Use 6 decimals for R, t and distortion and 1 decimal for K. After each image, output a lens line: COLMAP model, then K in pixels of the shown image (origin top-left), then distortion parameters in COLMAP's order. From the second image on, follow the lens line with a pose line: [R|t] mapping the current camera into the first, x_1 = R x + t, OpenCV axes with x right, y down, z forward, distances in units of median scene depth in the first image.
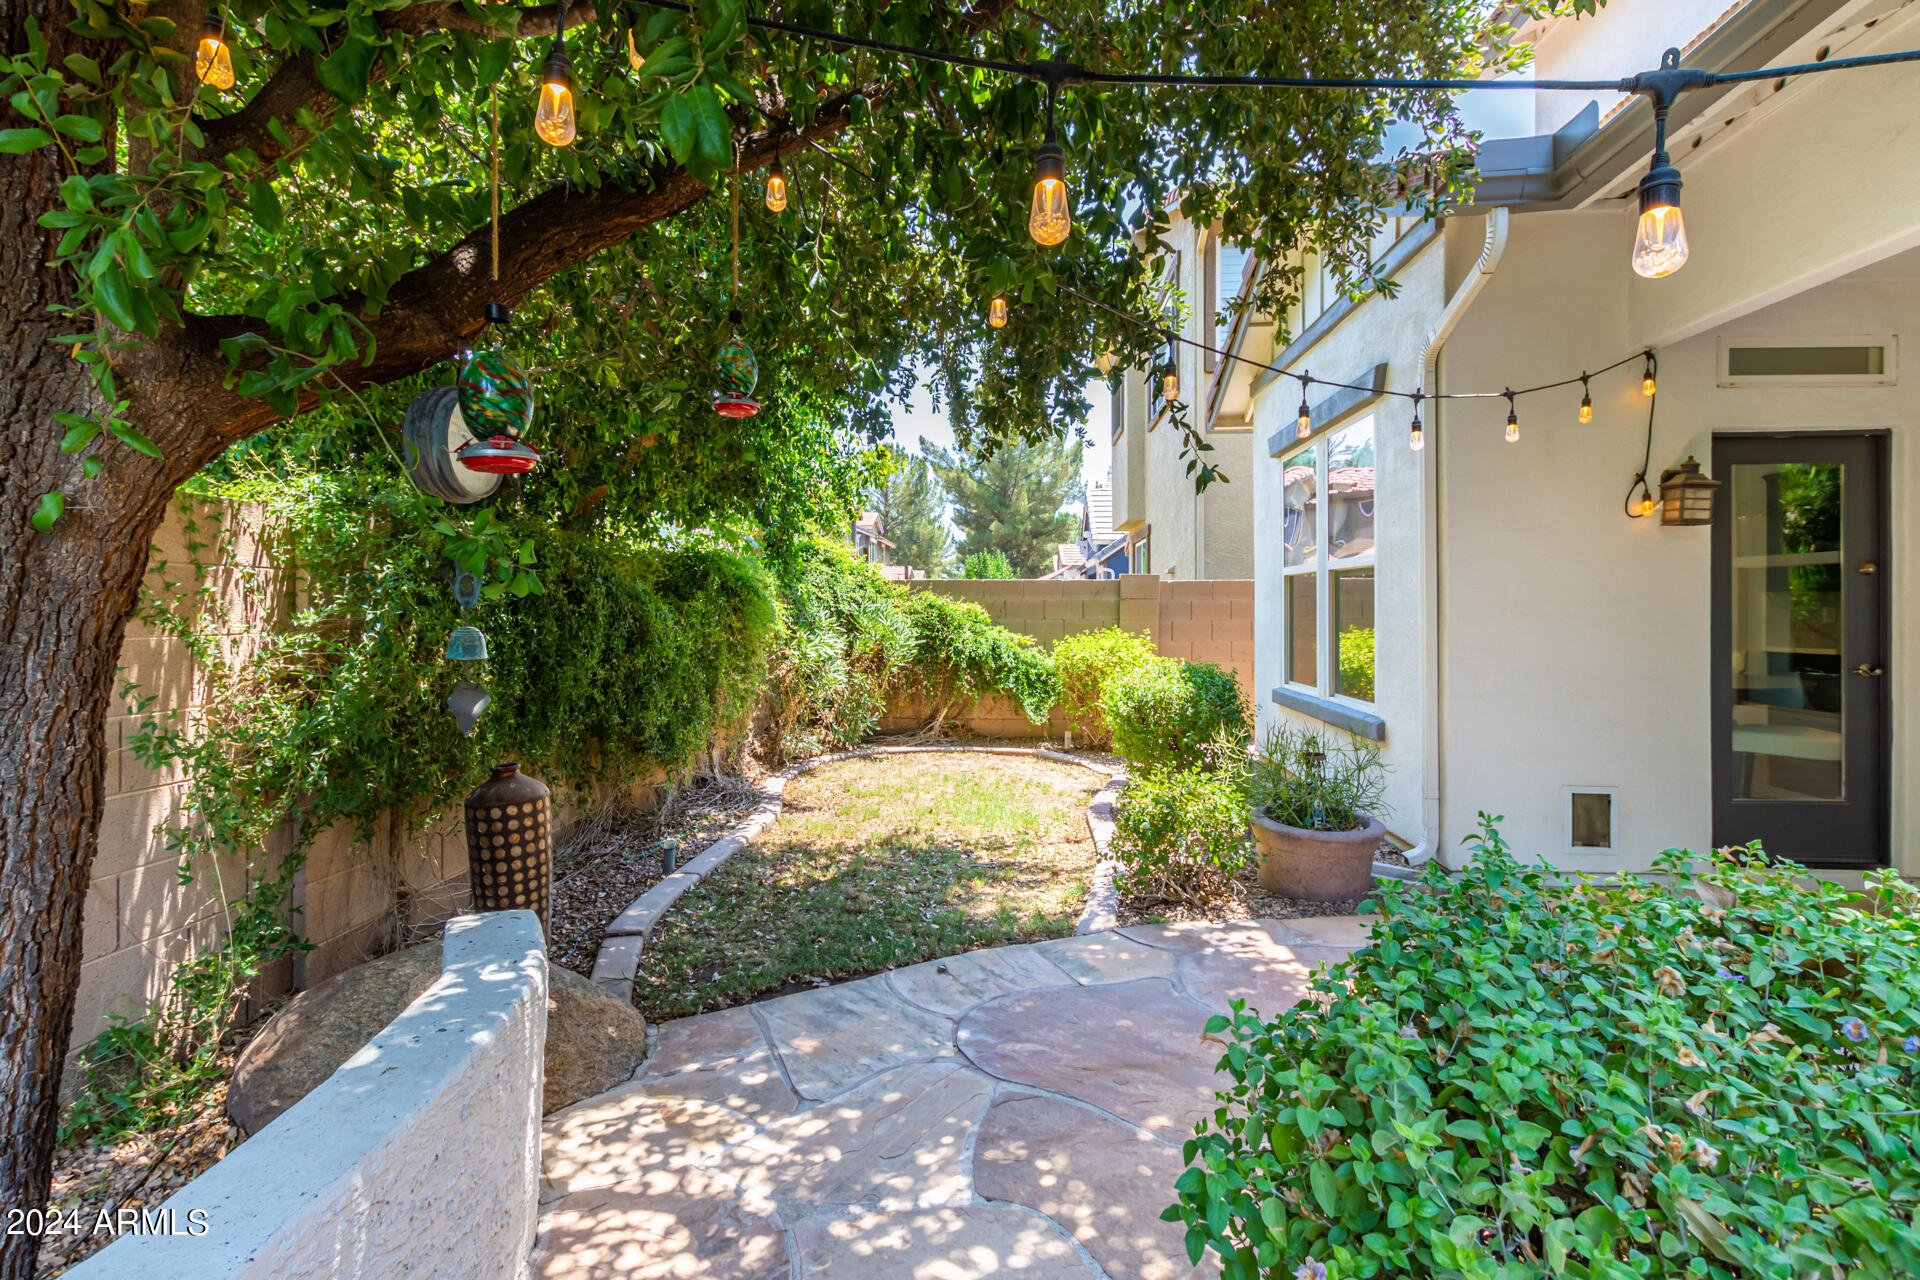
lens RADIAL K [[907.3, 0, 960.9], [0, 907.3, 622.9], [0, 0, 1]] dist [0.002689, -0.001387]
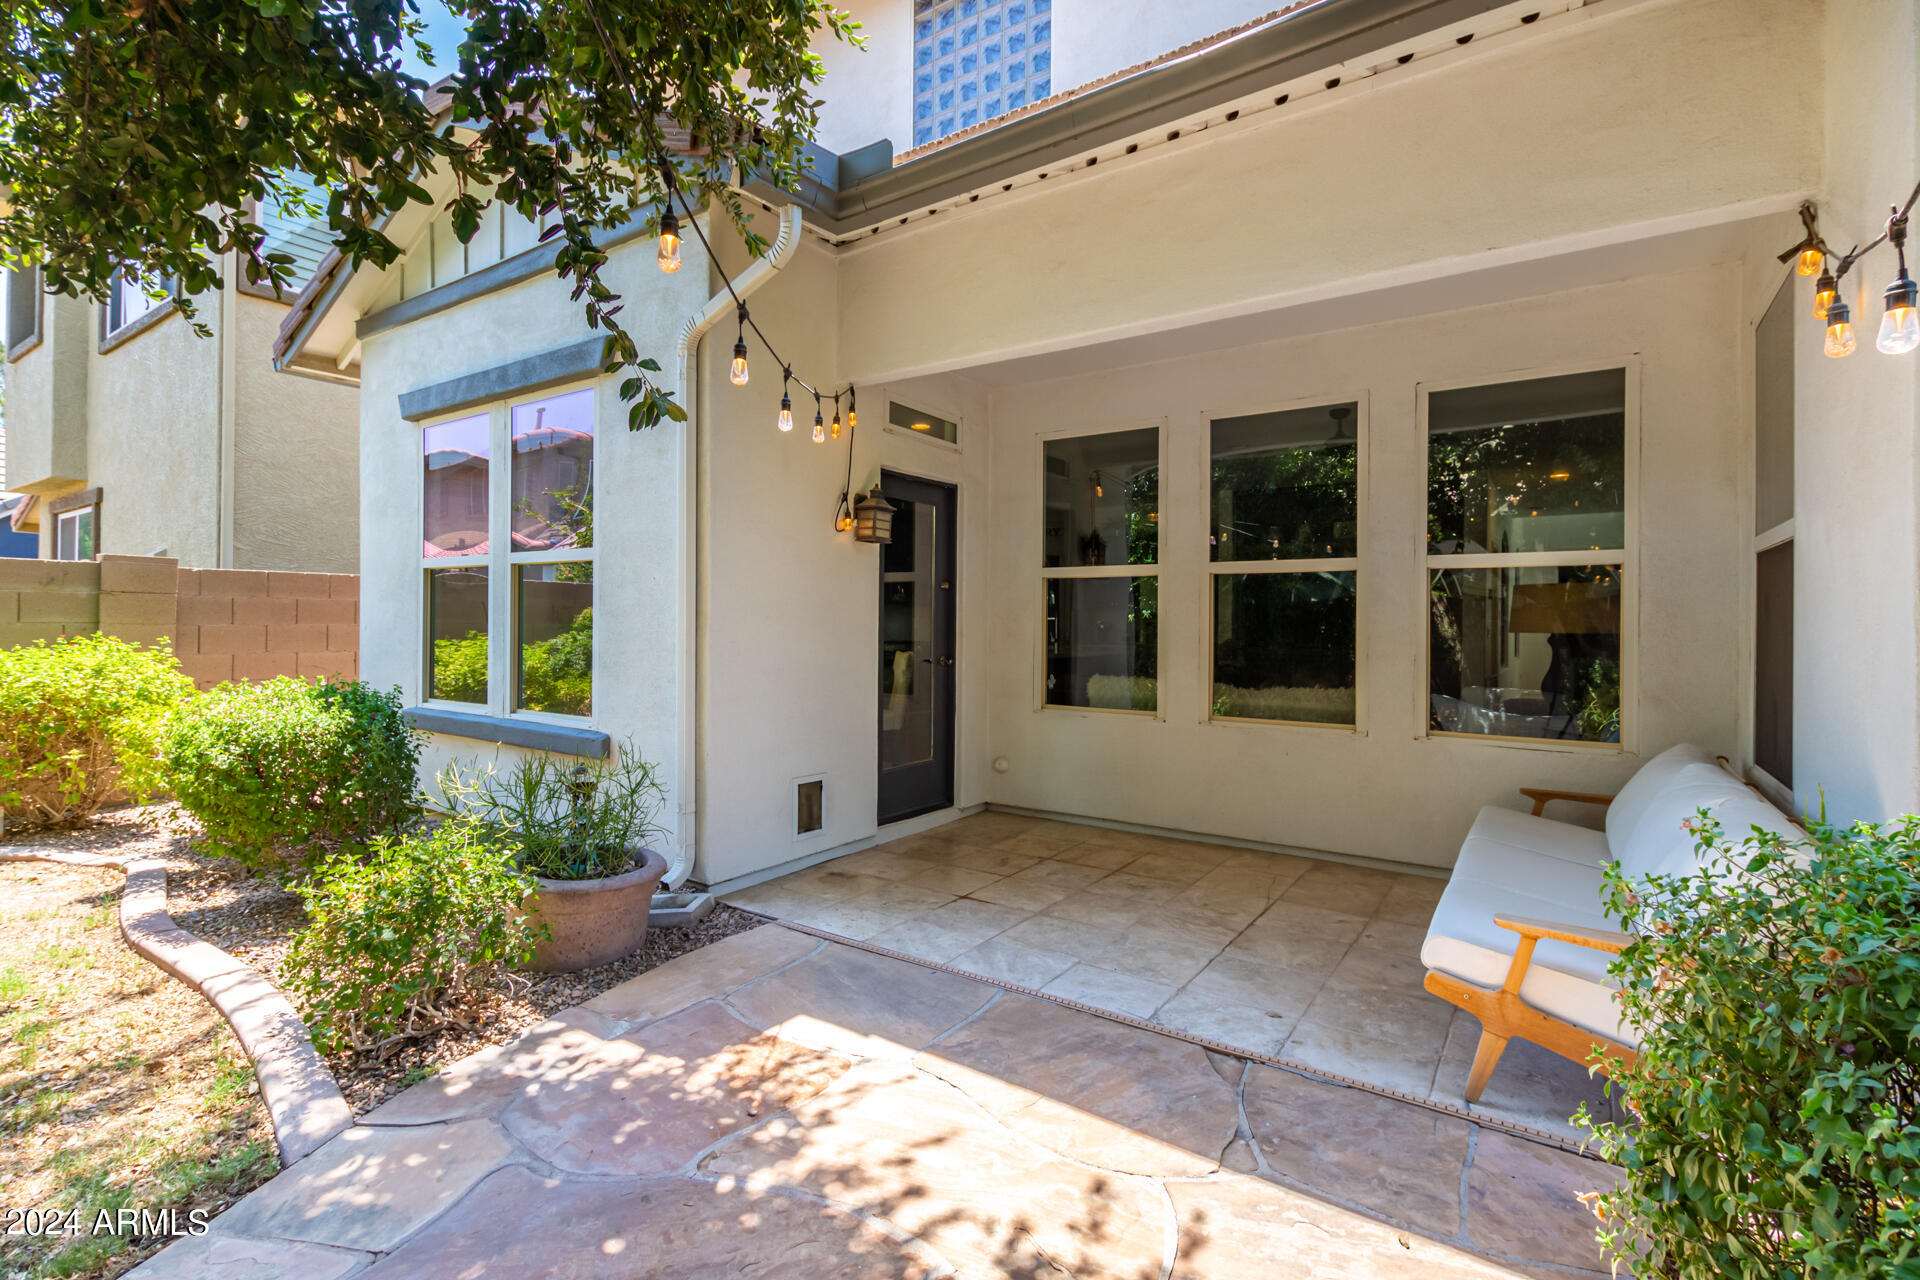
lens RADIAL K [[883.5, 0, 959.9], [0, 883.5, 620.8], [0, 0, 1]] dist [0.011461, -0.005946]
pose [[0.512909, 0.007055, 0.858414, -0.124022], [0.002934, 0.999946, -0.009971, 0.005918], [-0.858438, 0.007633, 0.512861, 0.302733]]
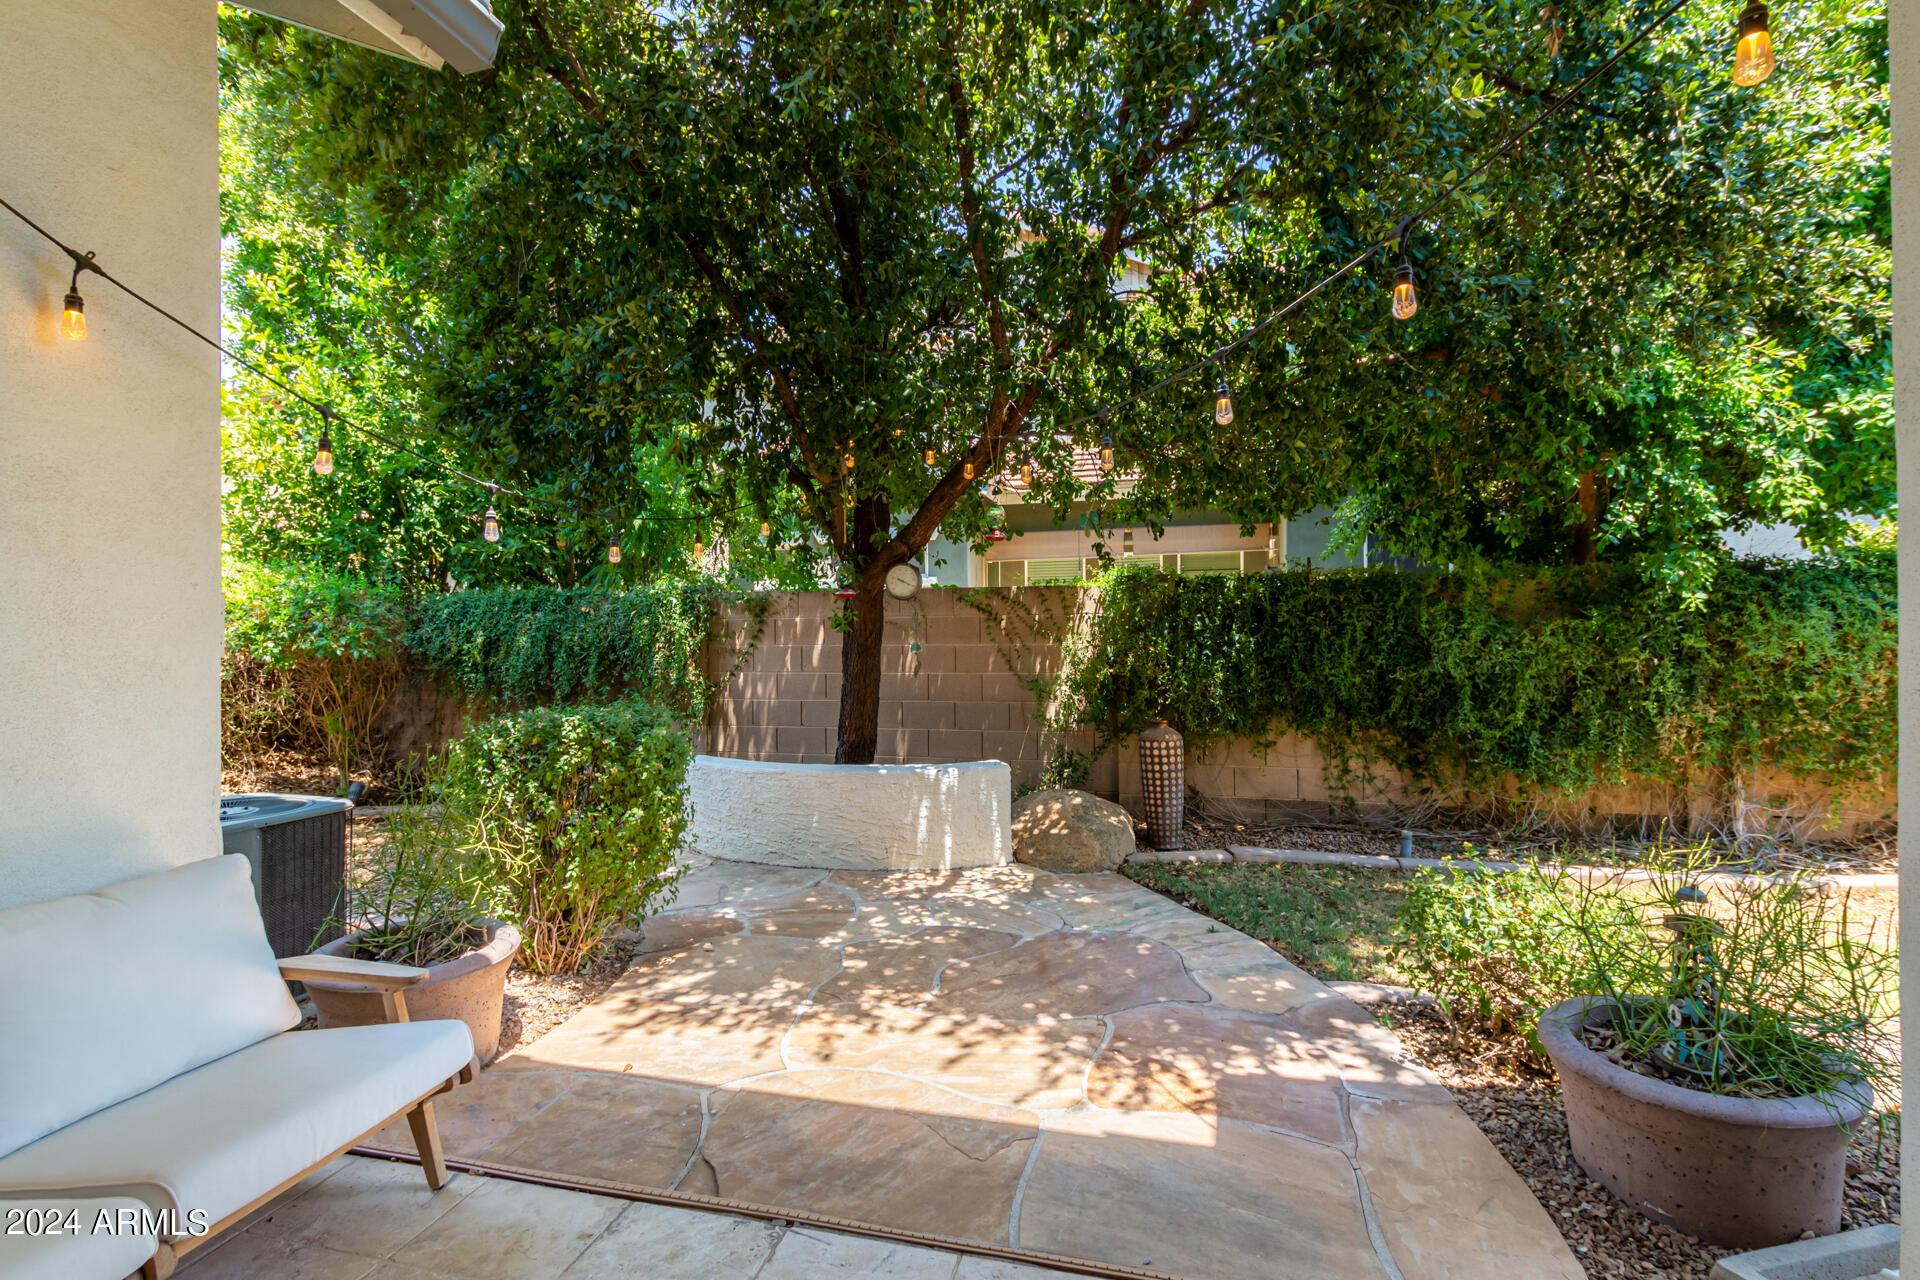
lens RADIAL K [[884.9, 0, 950.1], [0, 884.9, 615.4], [0, 0, 1]] dist [0.007428, -0.000654]
pose [[-0.178760, -0.009109, -0.983850, 0.965451], [0.003636, 0.999944, -0.009919, -0.022001], [0.983886, -0.005351, -0.178717, 0.696649]]
